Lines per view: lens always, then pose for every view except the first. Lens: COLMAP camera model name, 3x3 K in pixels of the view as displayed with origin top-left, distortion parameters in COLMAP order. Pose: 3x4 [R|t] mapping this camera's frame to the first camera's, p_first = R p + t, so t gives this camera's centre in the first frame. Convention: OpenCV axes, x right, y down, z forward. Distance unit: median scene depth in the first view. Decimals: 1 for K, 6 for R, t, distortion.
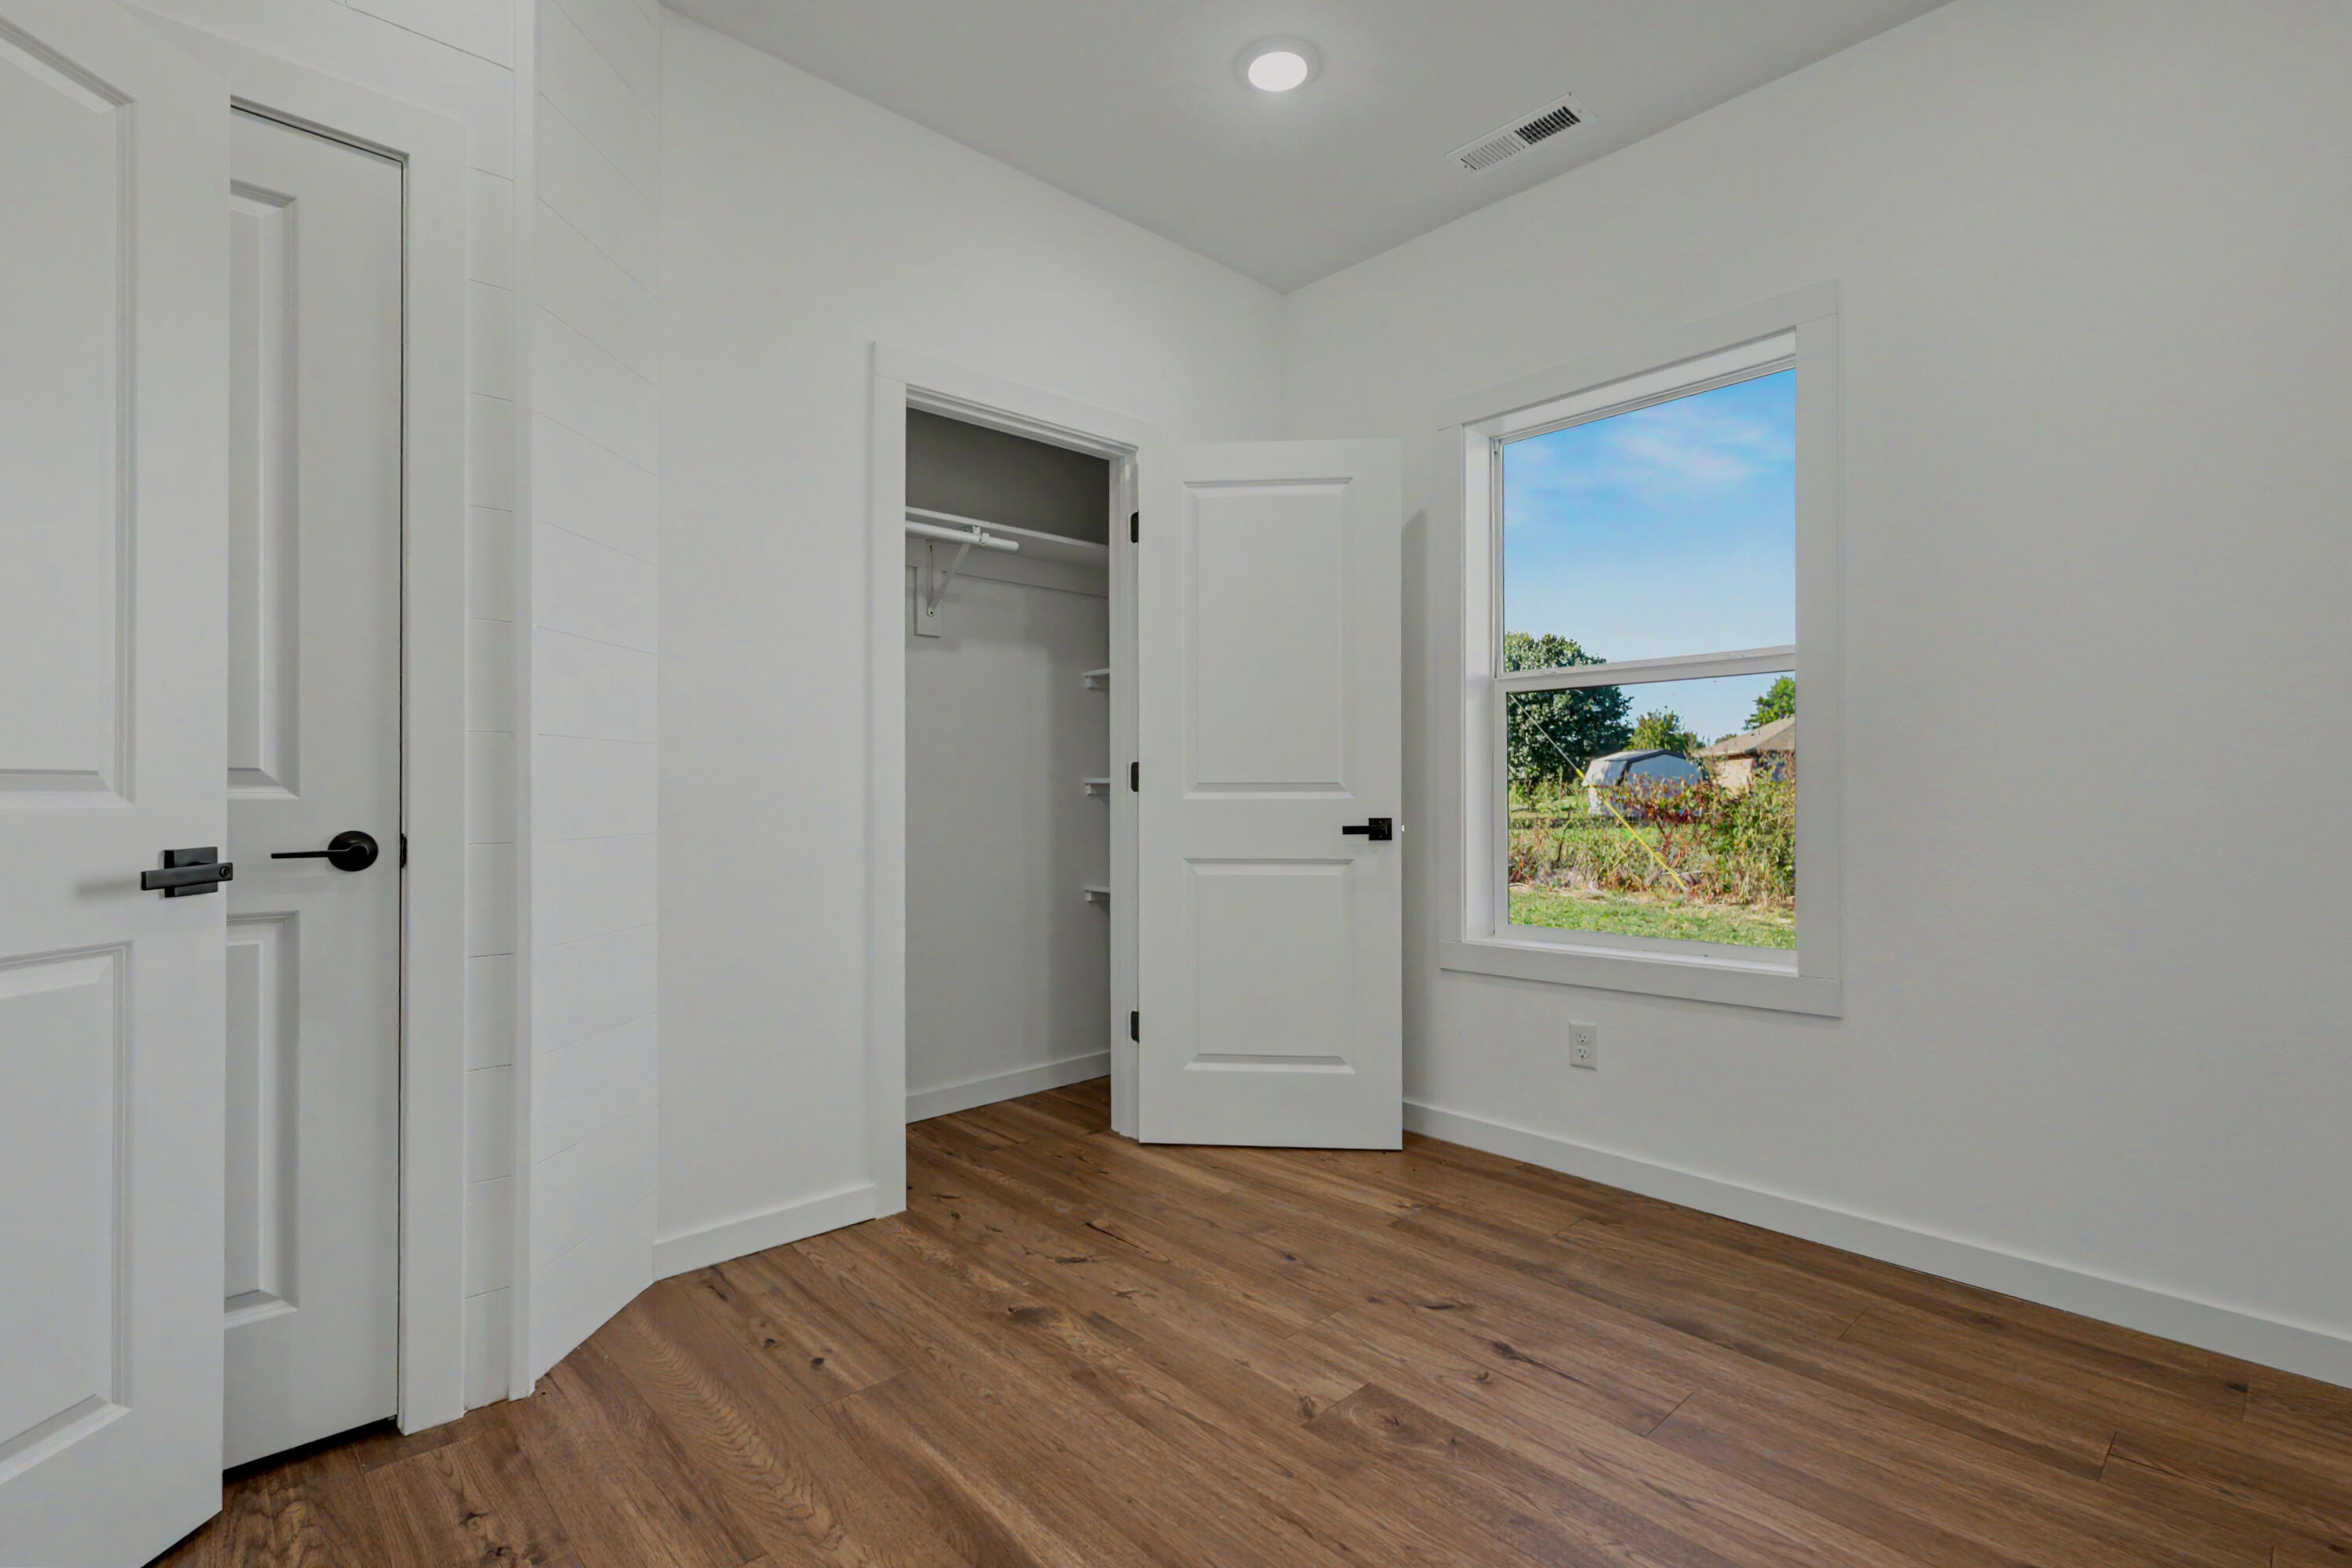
lens RADIAL K [[1106.3, 0, 1172.2], [0, 1106.3, 781.9], [0, 0, 1]] dist [-0.002996, 0.000444]
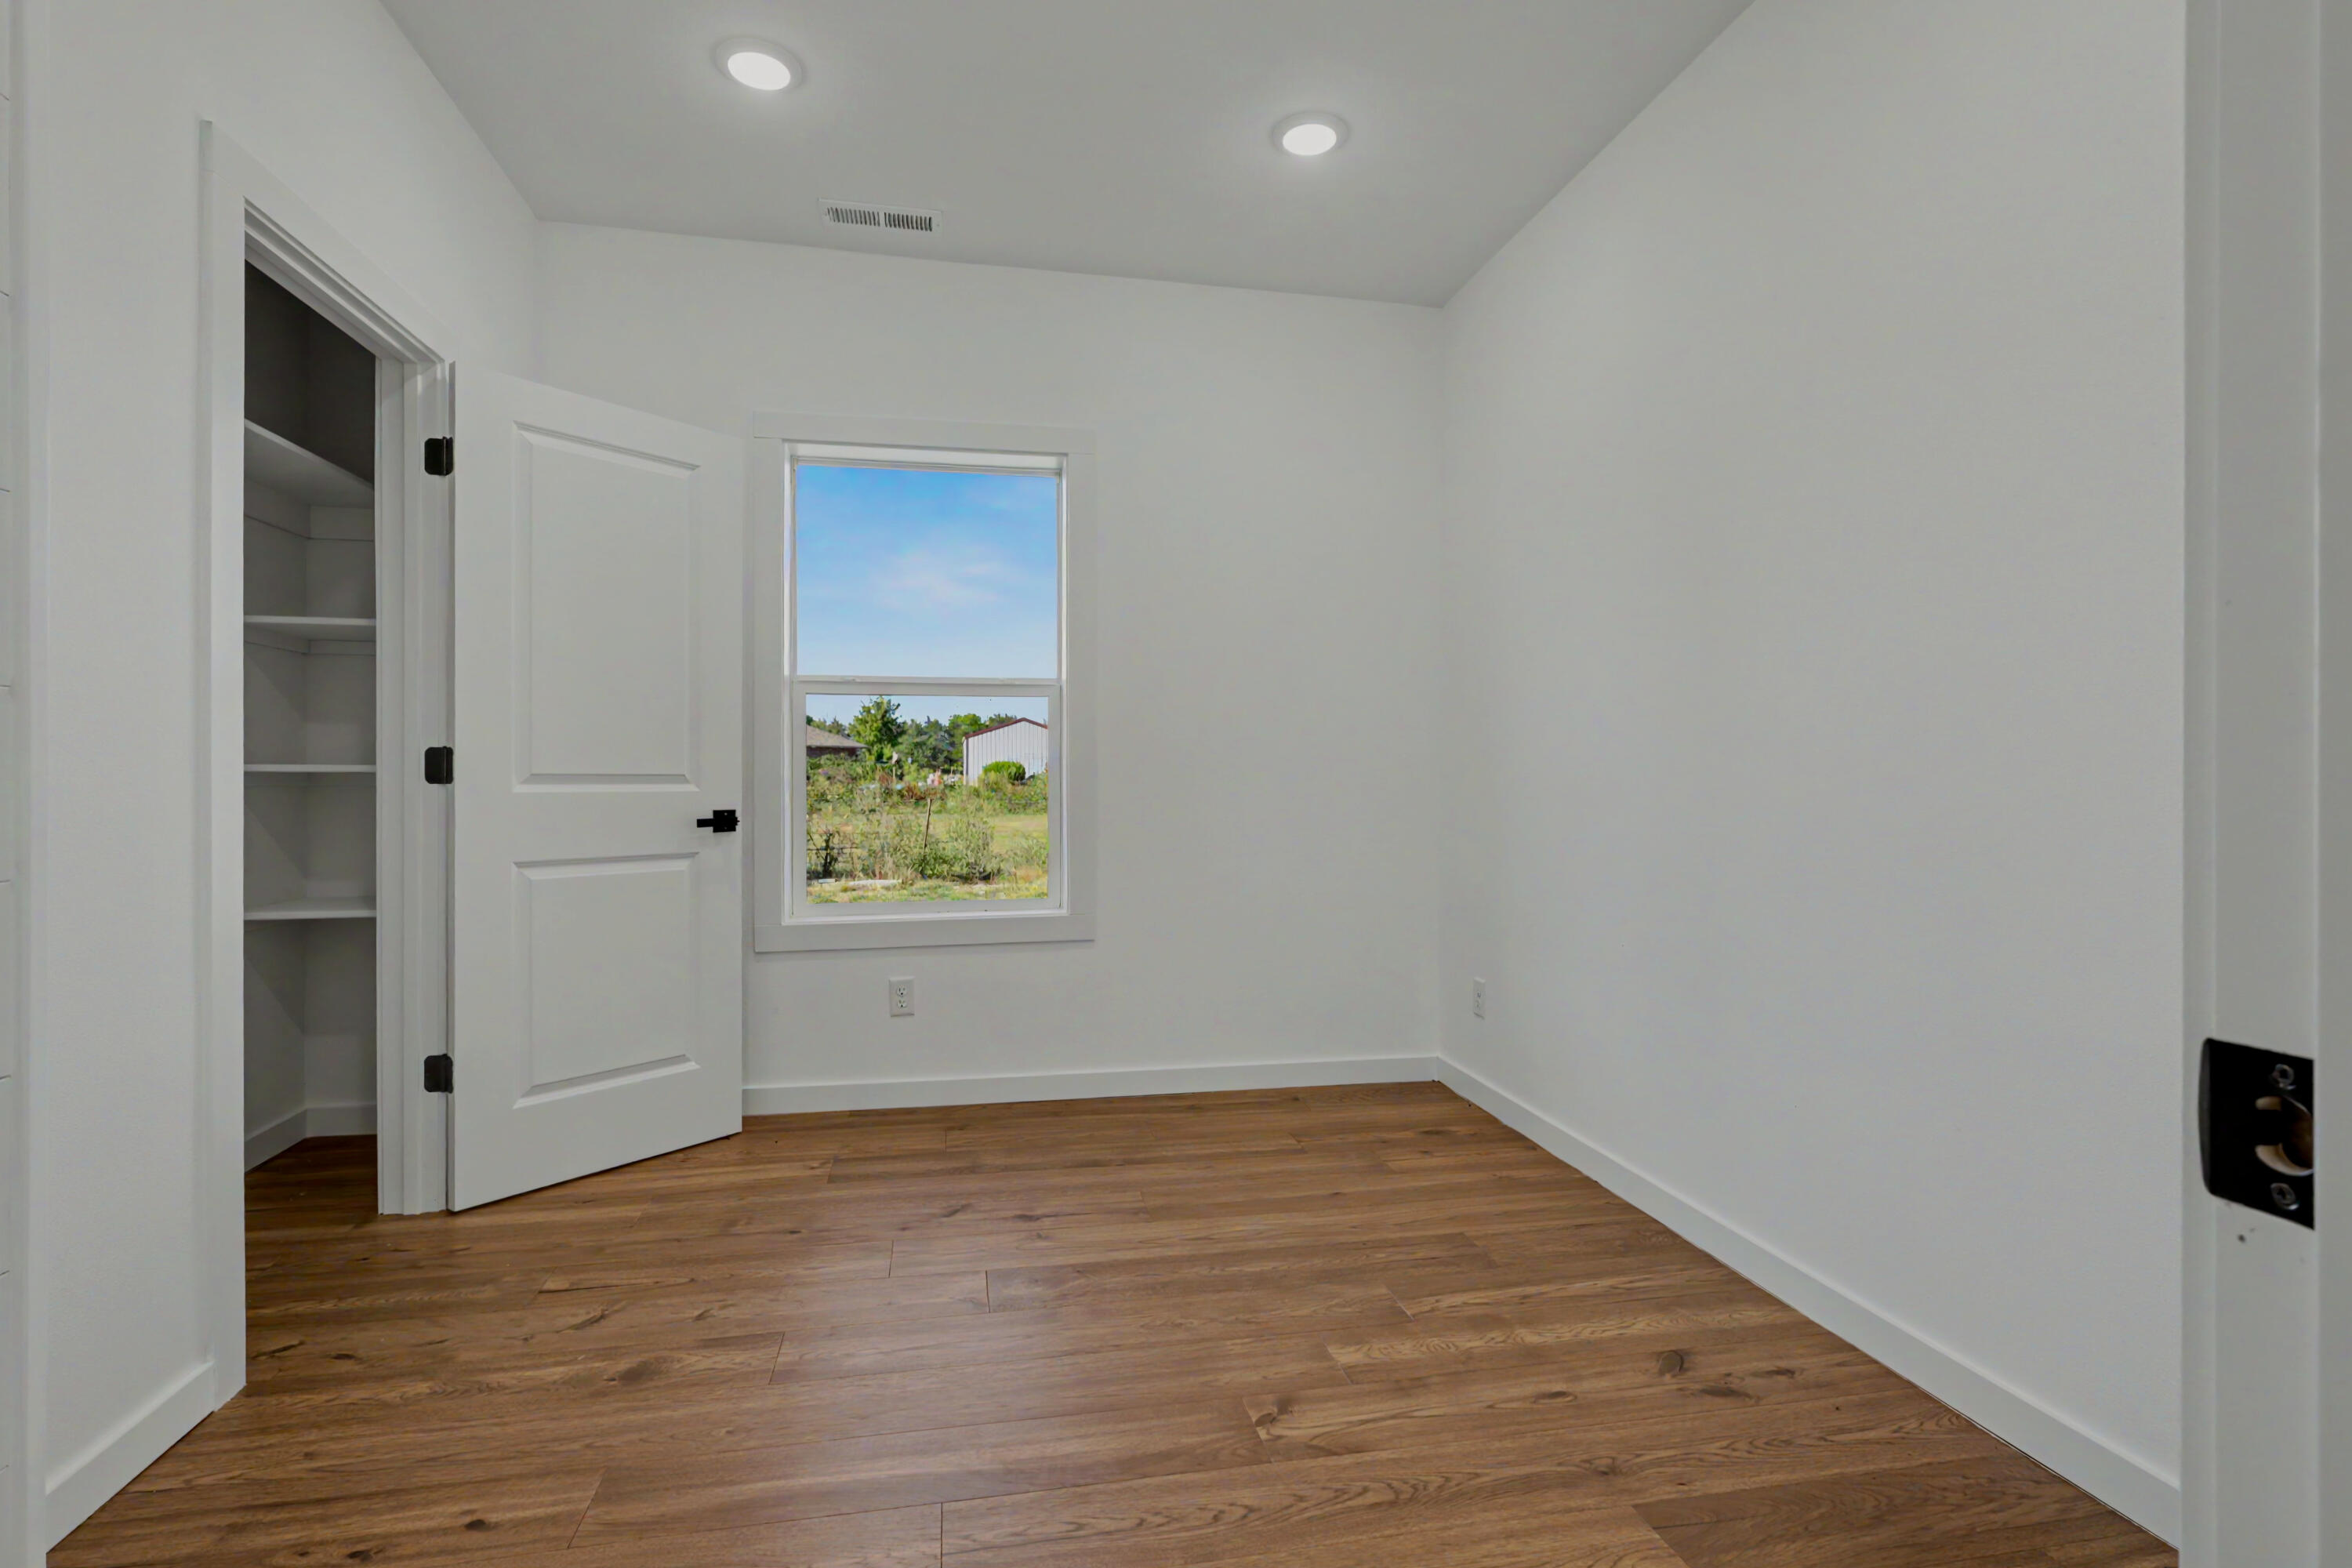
lens RADIAL K [[1130.6, 0, 1177.4], [0, 1130.6, 773.7], [0, 0, 1]] dist [-0.000181, 0.001056]
pose [[0.507704, 0.007196, 0.861501, -0.590015], [-0.011014, 0.999938, -0.001862, -0.003880], [-0.861461, -0.008543, 0.507752, 0.140232]]
